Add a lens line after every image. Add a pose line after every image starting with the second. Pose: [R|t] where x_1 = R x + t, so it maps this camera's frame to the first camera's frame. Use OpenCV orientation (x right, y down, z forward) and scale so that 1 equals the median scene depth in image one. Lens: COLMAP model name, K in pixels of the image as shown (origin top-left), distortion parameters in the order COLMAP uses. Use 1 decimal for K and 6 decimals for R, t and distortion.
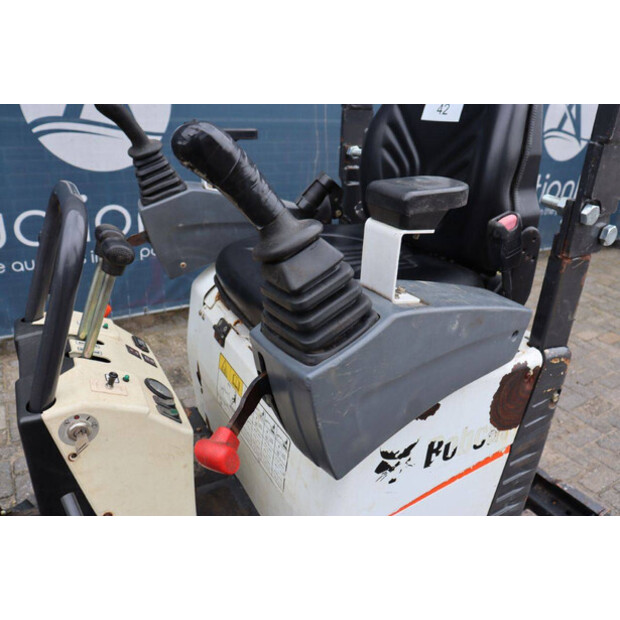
lens RADIAL K [[510.5, 0, 315.0], [0, 510.5, 311.0], [0, 0, 1]] dist [-0.146284, 0.097868]
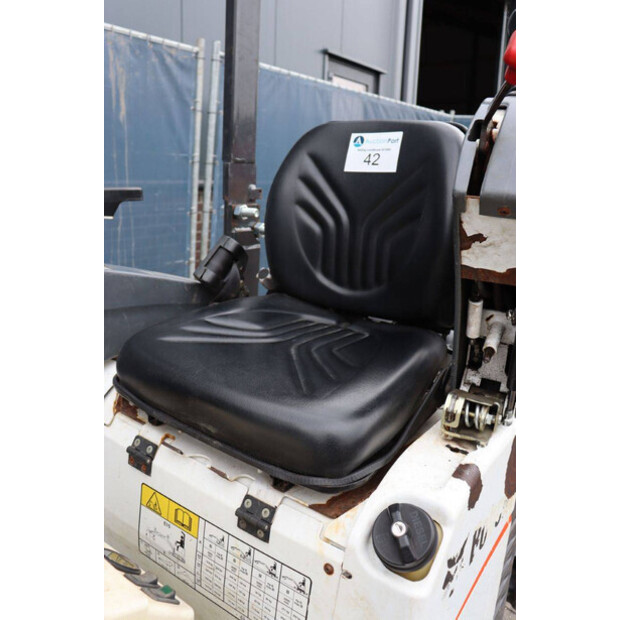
lens RADIAL K [[558.7, 0, 304.0], [0, 558.7, 299.1], [0, 0, 1]] dist [-0.081762, 0.019900]
pose [[0.912618, -0.103796, 0.395416, -0.244420], [0.162786, 0.979508, -0.118591, -0.043642], [-0.375004, 0.172597, 0.910814, 0.131132]]
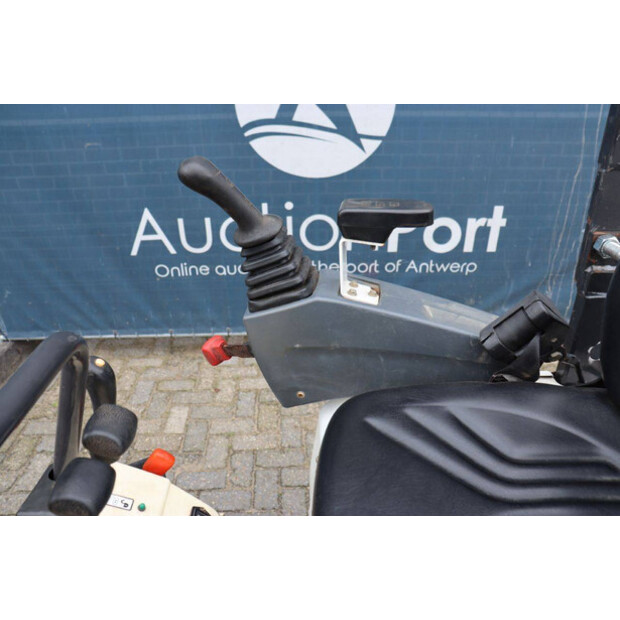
lens RADIAL K [[510.5, 0, 309.3], [0, 510.5, 308.9], [0, 0, 1]] dist [-0.146284, 0.097868]
pose [[0.875260, 0.165382, -0.454498, 0.049871], [-0.141656, 0.986169, 0.086047, -0.274094], [0.462443, -0.010931, 0.886582, 0.388637]]
